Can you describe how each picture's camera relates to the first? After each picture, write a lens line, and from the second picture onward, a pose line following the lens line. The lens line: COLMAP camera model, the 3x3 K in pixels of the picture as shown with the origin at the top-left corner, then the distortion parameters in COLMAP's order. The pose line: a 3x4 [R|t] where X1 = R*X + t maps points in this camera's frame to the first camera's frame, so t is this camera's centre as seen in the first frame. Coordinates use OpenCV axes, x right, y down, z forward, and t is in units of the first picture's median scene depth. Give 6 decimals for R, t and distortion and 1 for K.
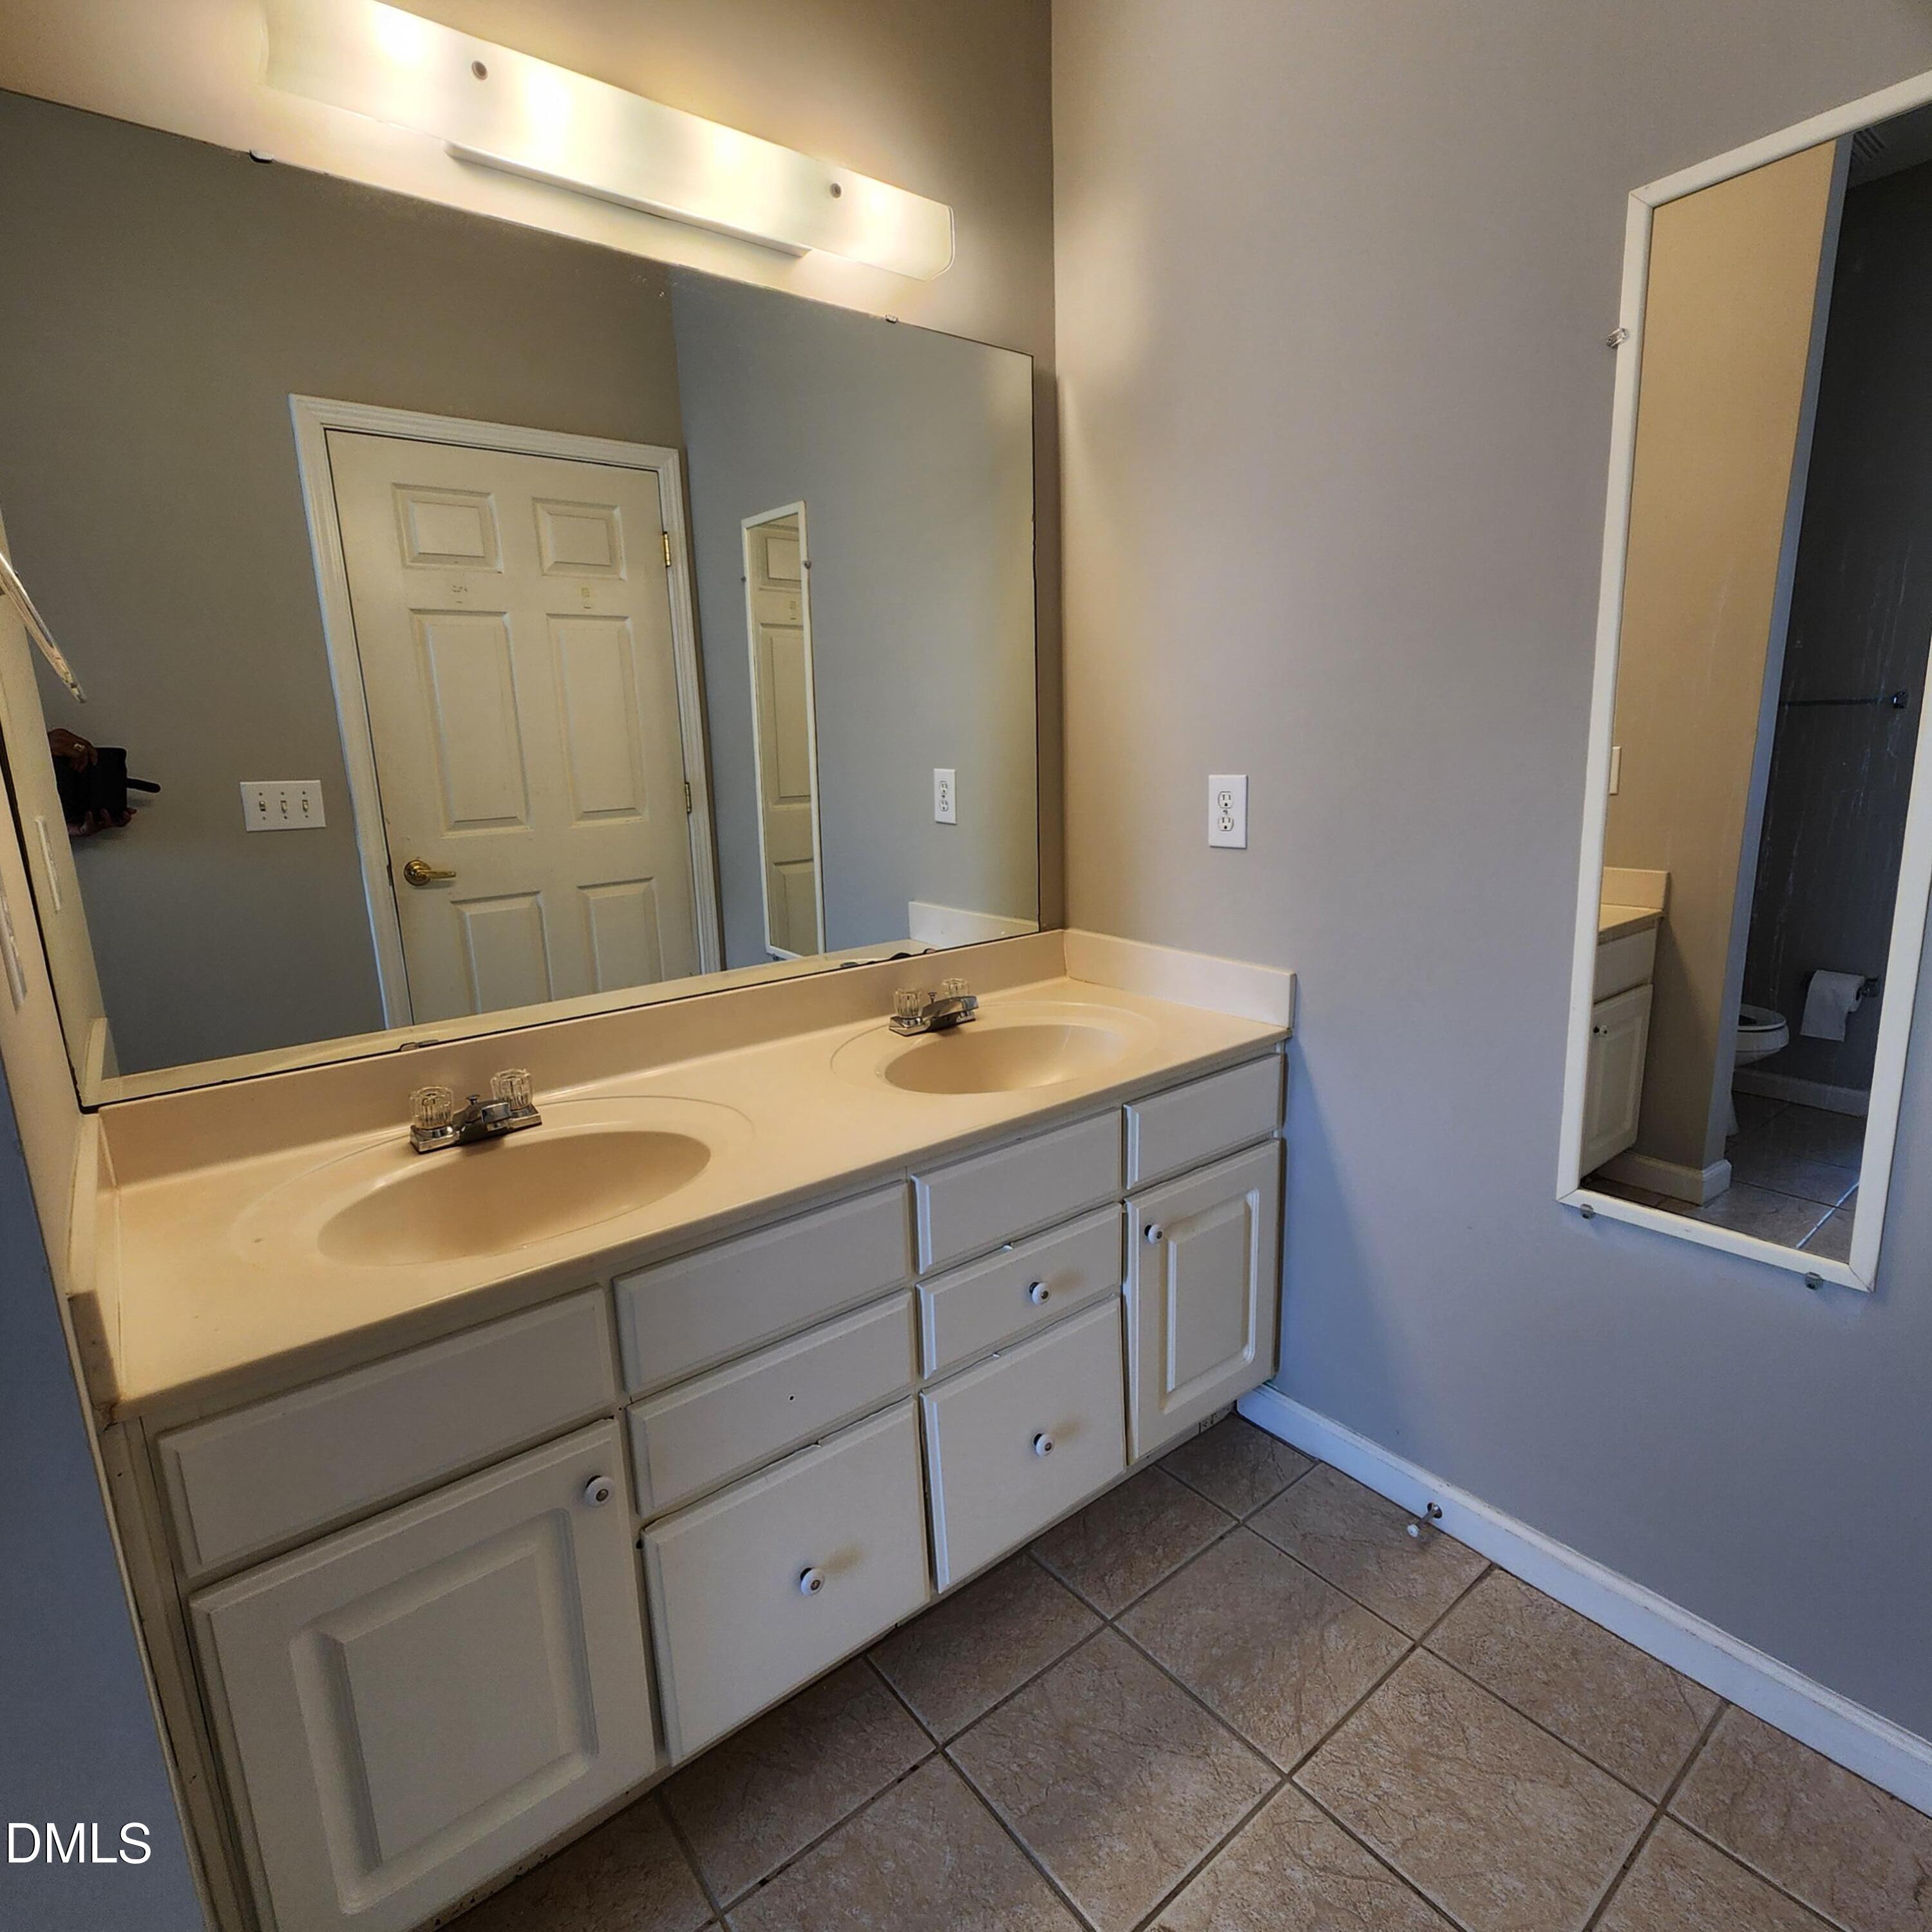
lens RADIAL K [[1054.1, 0, 967.4], [0, 1054.1, 961.7], [0, 0, 1]] dist [0.002194, -0.002801]
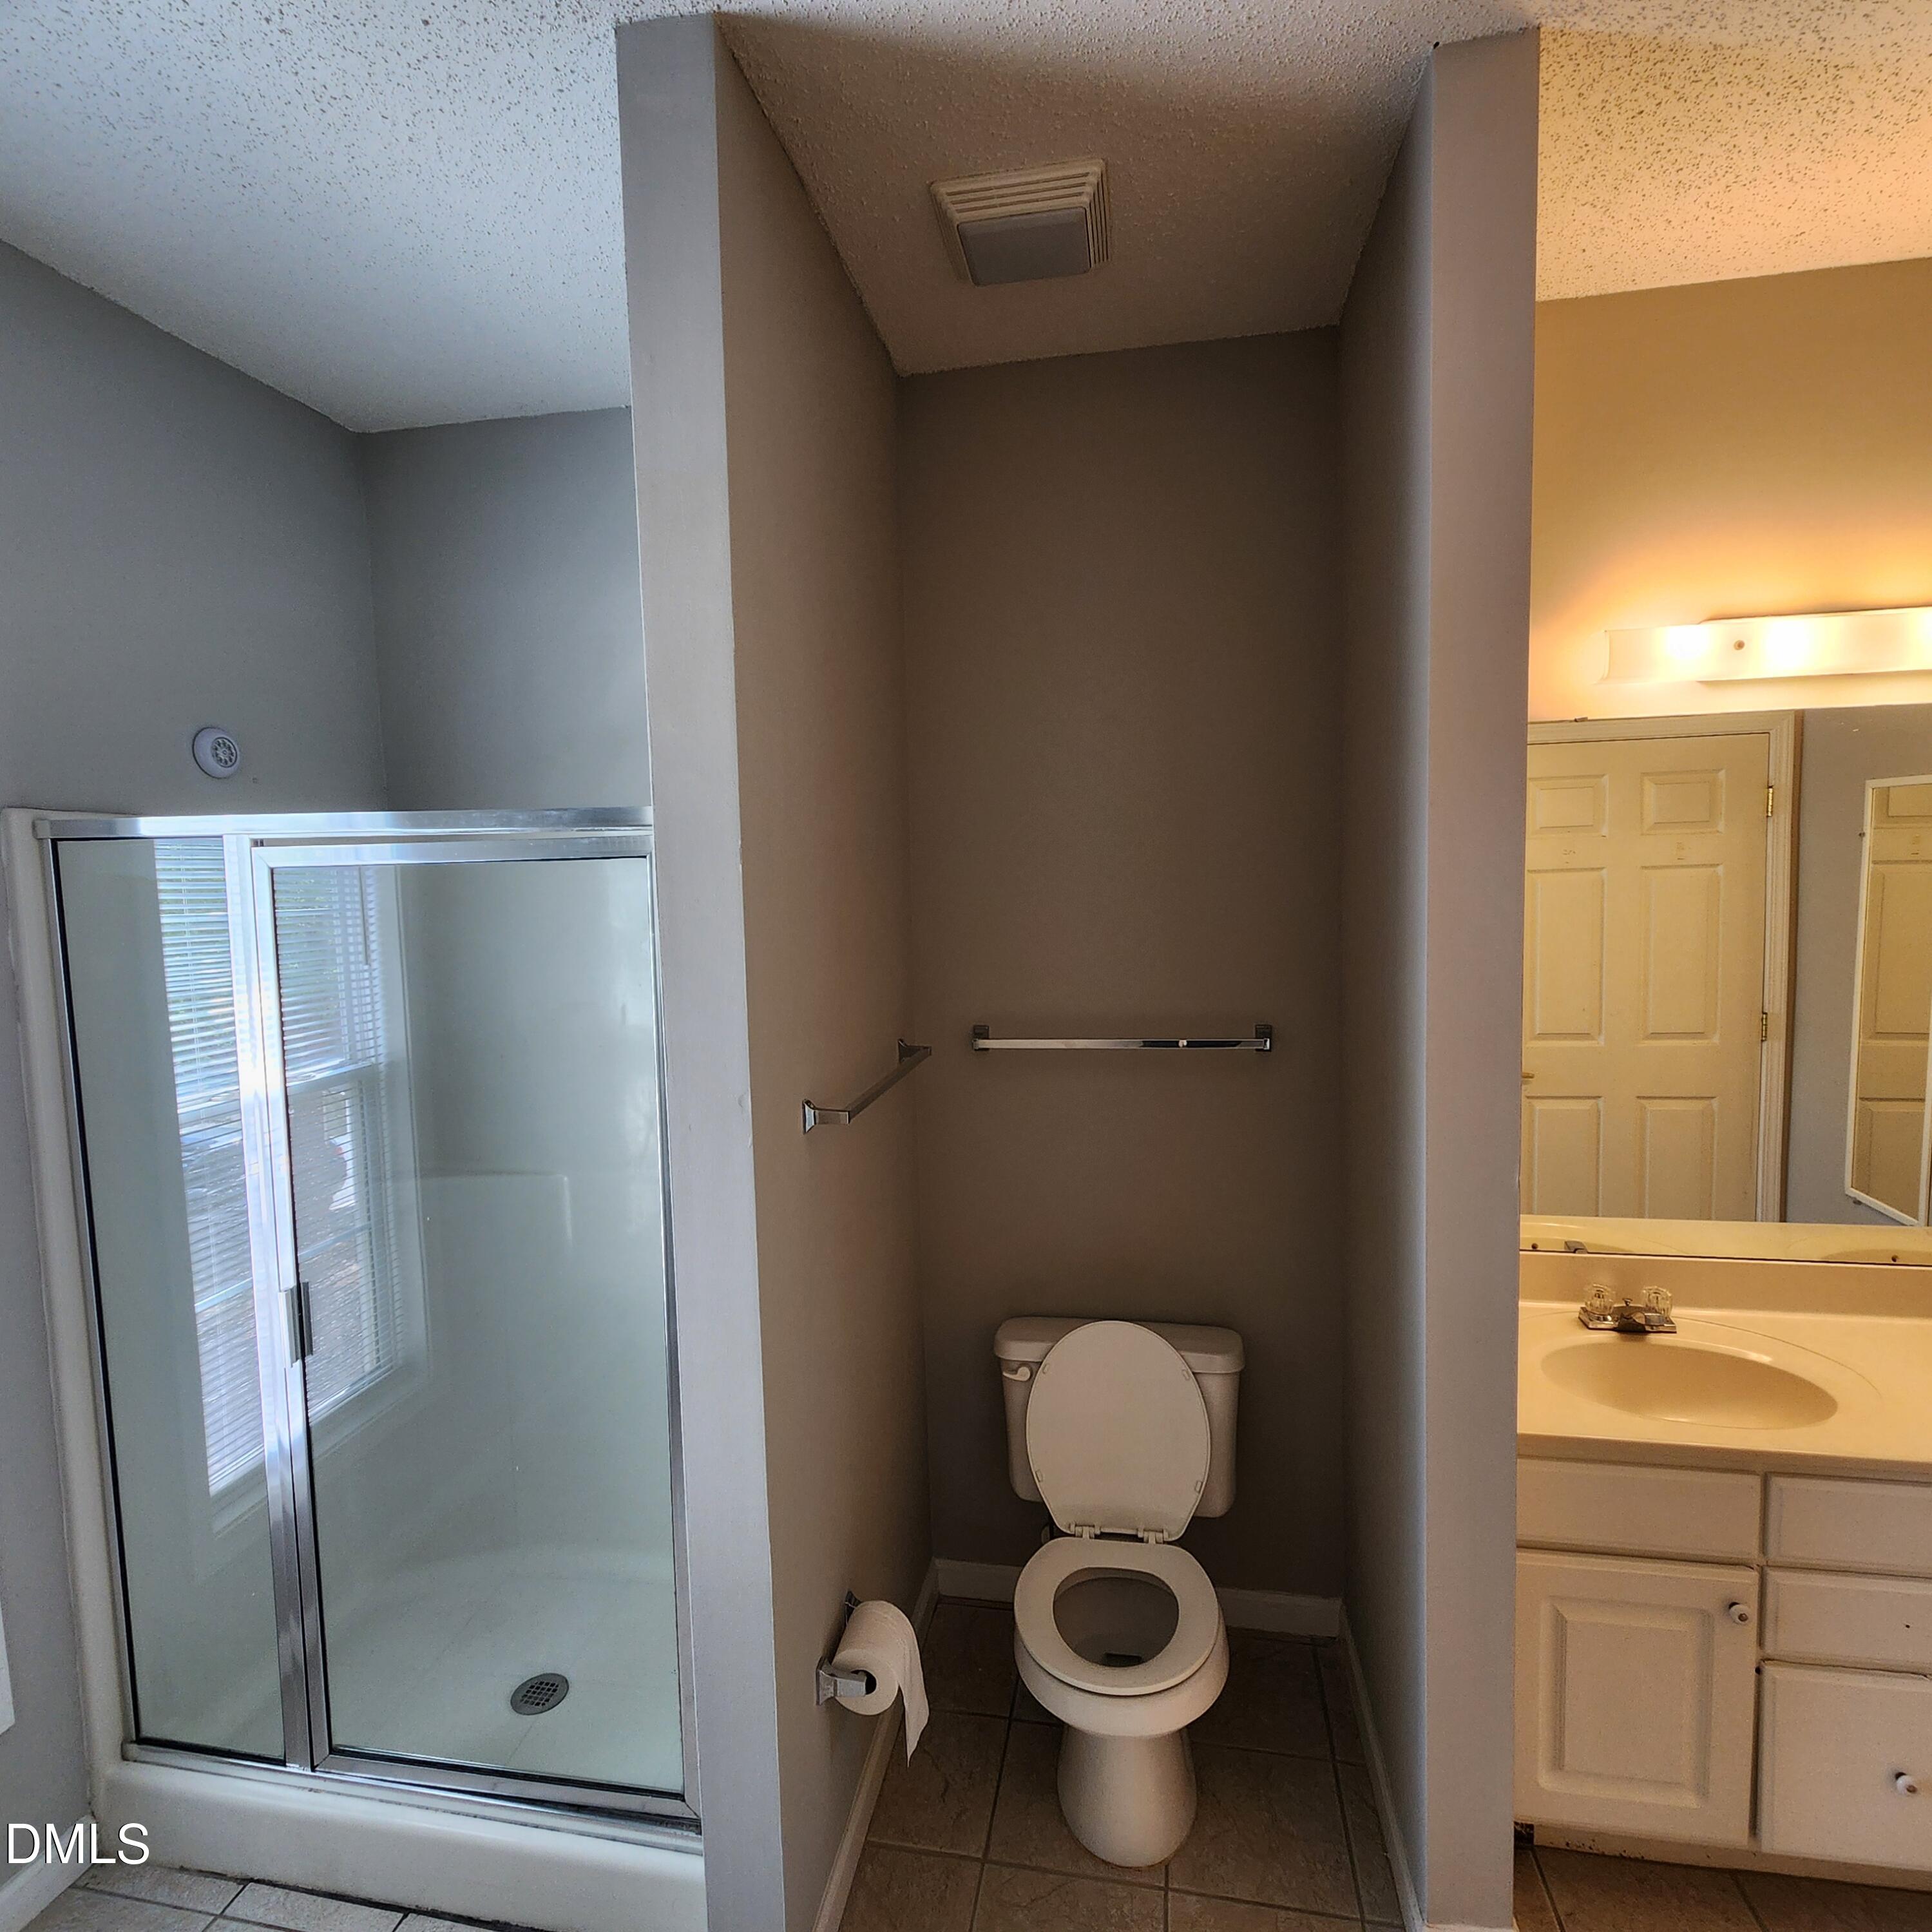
lens RADIAL K [[1054.1, 0, 967.2], [0, 1054.1, 953.6], [0, 0, 1]] dist [0.002194, -0.002801]
pose [[0.659389, 0.069163, -0.748614, -0.017760], [-0.158437, 0.986180, -0.048441, -0.127494], [0.734918, 0.150549, 0.661234, -0.699982]]
